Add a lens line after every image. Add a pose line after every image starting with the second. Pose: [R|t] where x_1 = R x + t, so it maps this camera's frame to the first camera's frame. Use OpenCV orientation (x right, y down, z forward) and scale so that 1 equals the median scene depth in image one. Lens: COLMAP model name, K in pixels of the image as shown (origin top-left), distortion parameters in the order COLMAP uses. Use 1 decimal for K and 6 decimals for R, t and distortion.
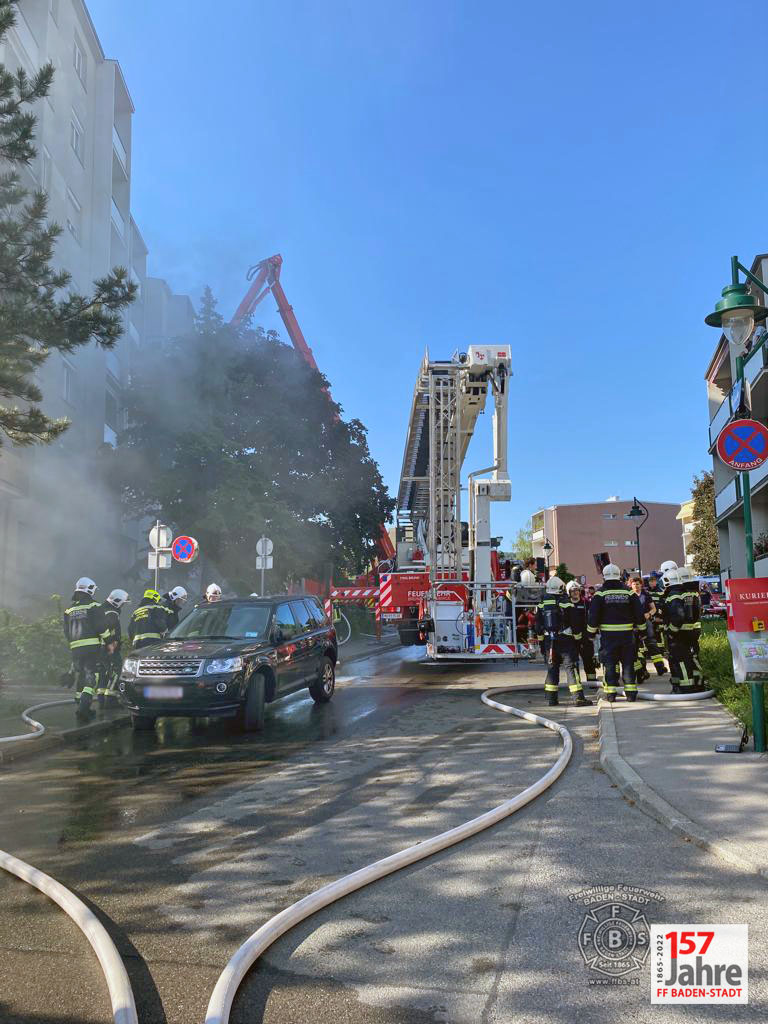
lens RADIAL K [[779.5, 0, 392.5], [0, 779.5, 520.5], [0, 0, 1]] dist [0.061836, -0.070573]
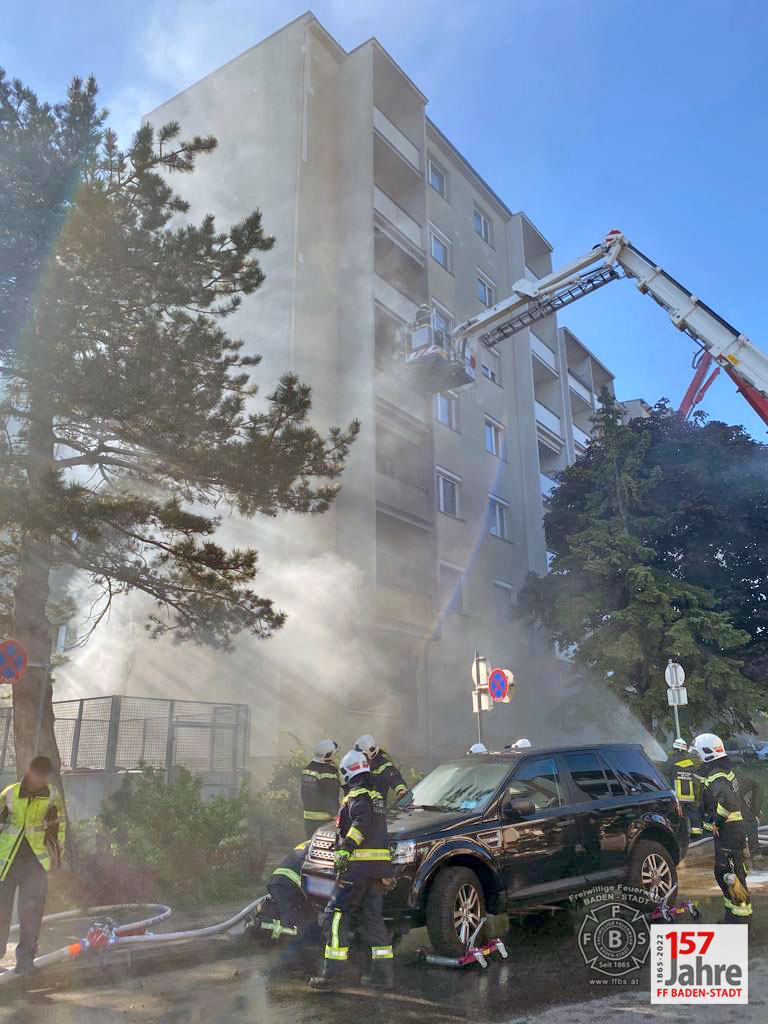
lens RADIAL K [[779.5, 0, 394.8], [0, 779.5, 502.4], [0, 0, 1]] dist [0.061836, -0.070573]
pose [[0.754598, -0.203882, -0.623710, 0.208094], [0.080106, 0.972019, -0.220823, 0.024884], [0.651279, 0.116670, 0.749816, 0.328345]]
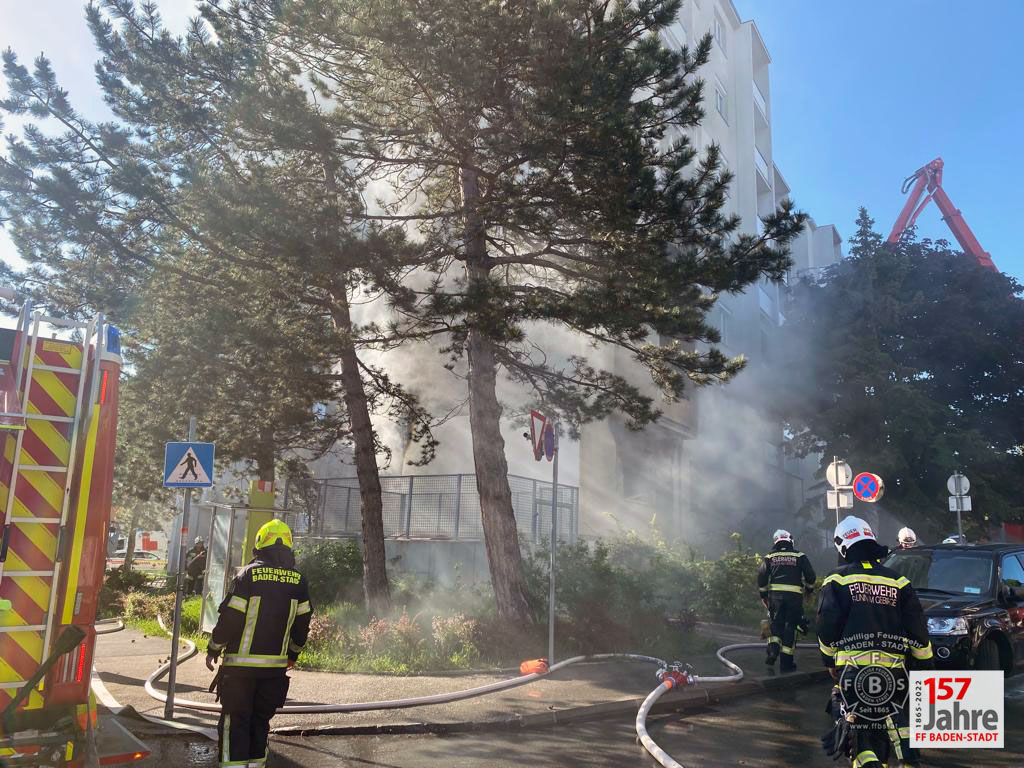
lens RADIAL K [[779.5, 0, 520.9], [0, 779.5, 378.4], [0, 0, 1]] dist [0.061836, -0.070573]
pose [[0.801829, -0.086271, -0.591293, -0.038969], [0.025039, 0.993505, -0.111000, 0.002572], [0.597028, 0.074197, 0.798781, 0.021521]]
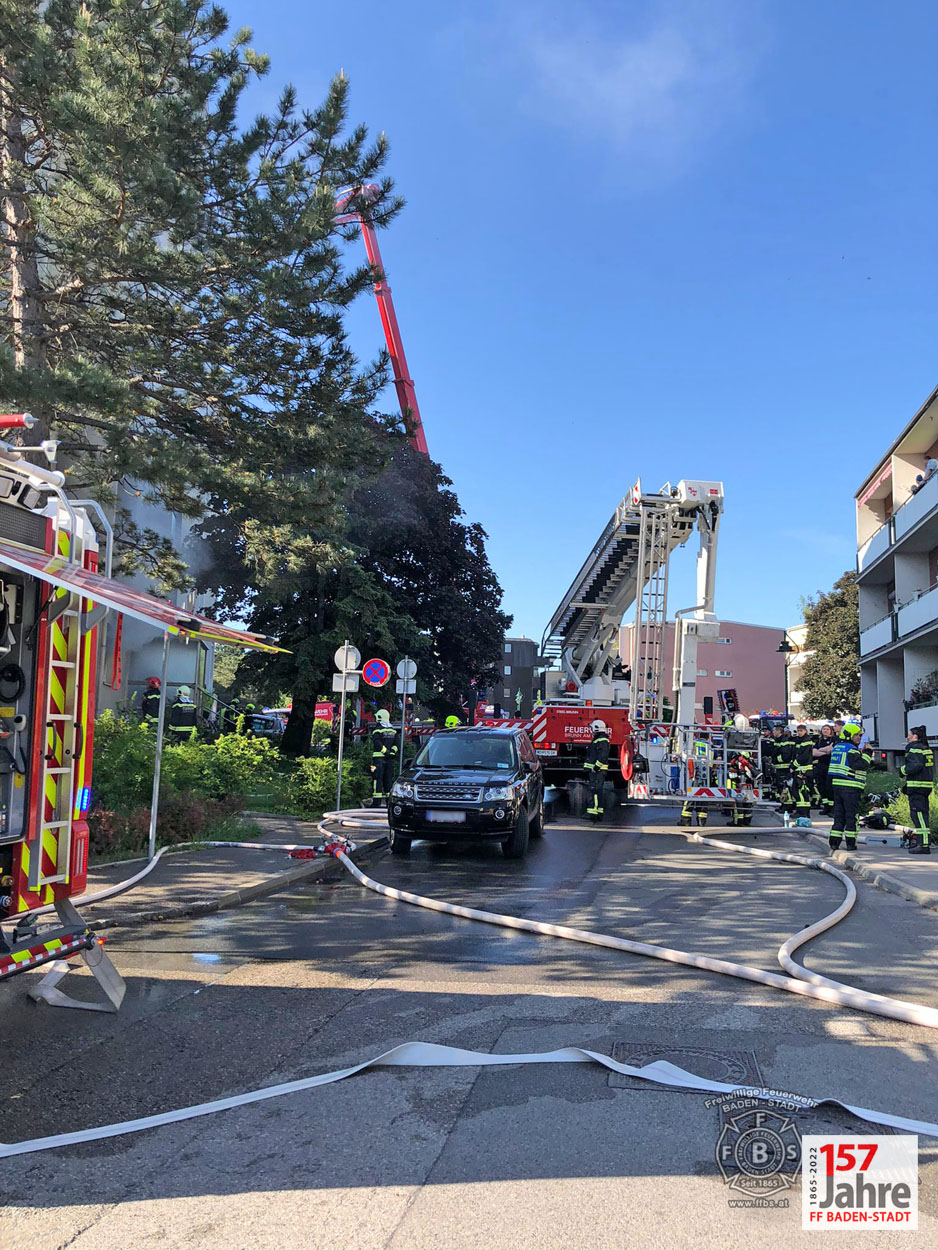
lens RADIAL K [[1032.4, 0, 473.5], [0, 1032.4, 614.6], [0, 0, 1]] dist [0.049904, -0.043007]
pose [[0.995045, 0.057320, 0.081245, -0.271858], [-0.056503, 0.998326, -0.012333, -0.027029], [-0.081816, 0.007682, 0.996618, -0.281891]]
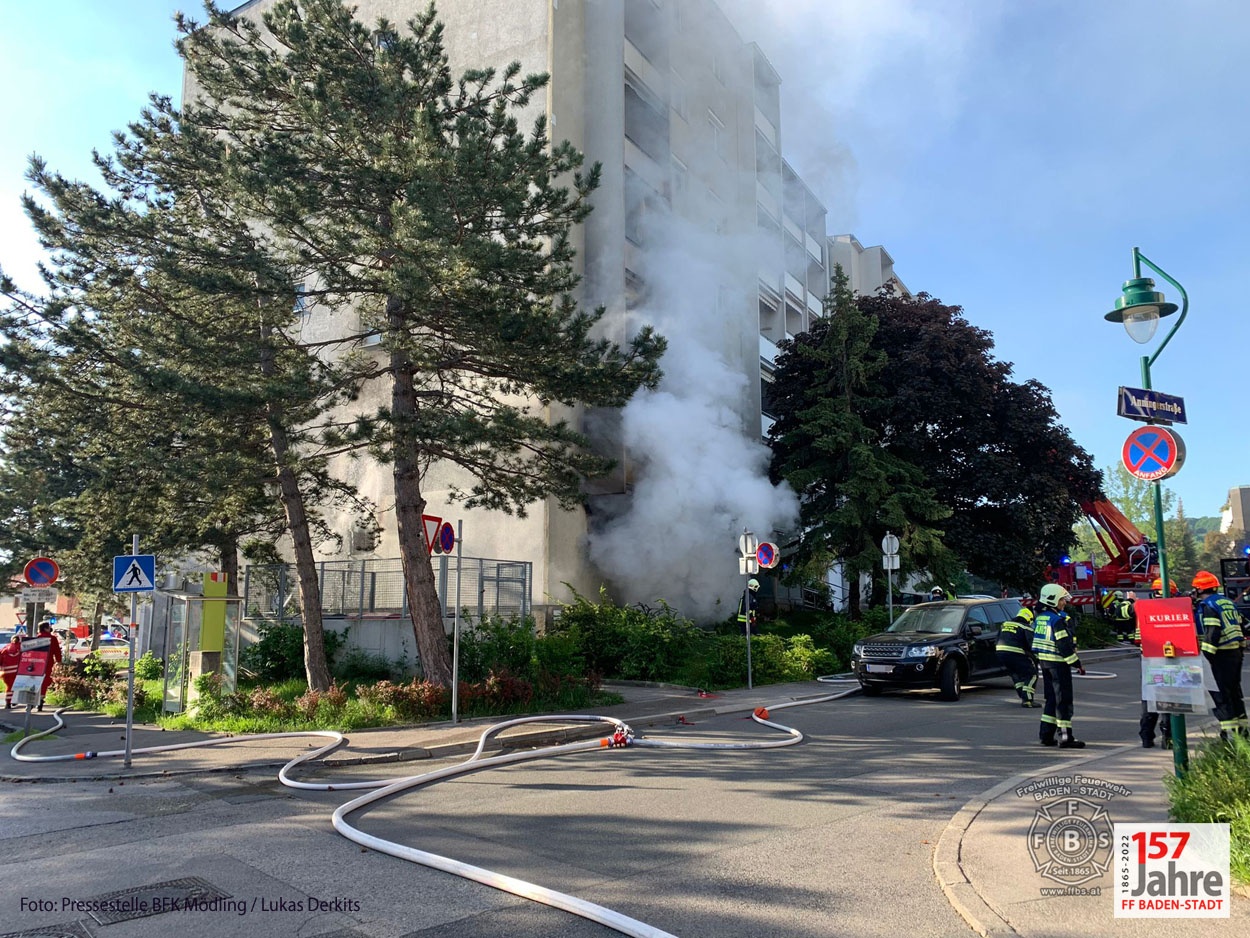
lens RADIAL K [[951.6, 0, 635.3], [0, 951.6, 470.3], [0, 0, 1]] dist [0.061836, -0.070573]
pose [[0.831039, -0.073952, -0.551276, 0.307749], [0.060943, 0.997261, -0.041910, -0.035203], [0.552866, 0.001232, 0.833270, -0.145891]]
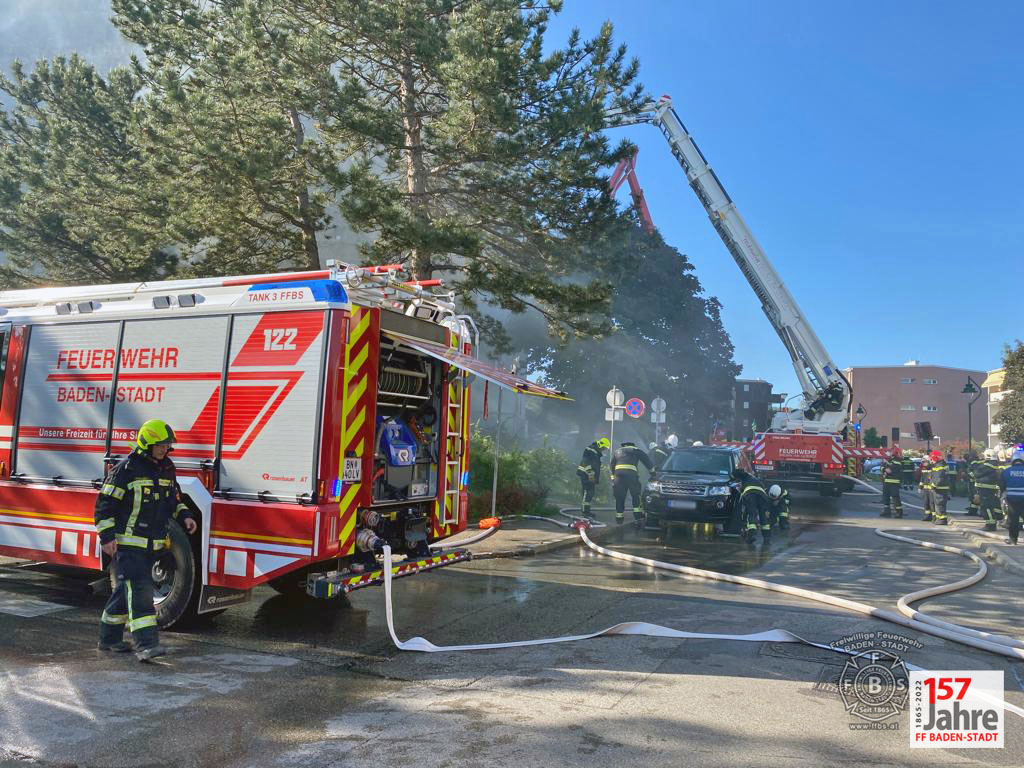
lens RADIAL K [[779.5, 0, 520.7], [0, 779.5, 371.3], [0, 0, 1]] dist [0.061836, -0.070573]
pose [[0.984638, 0.052145, -0.166637, -0.257039], [-0.050536, 0.998626, 0.013881, -0.039143], [0.167132, -0.005246, 0.985921, -0.415959]]
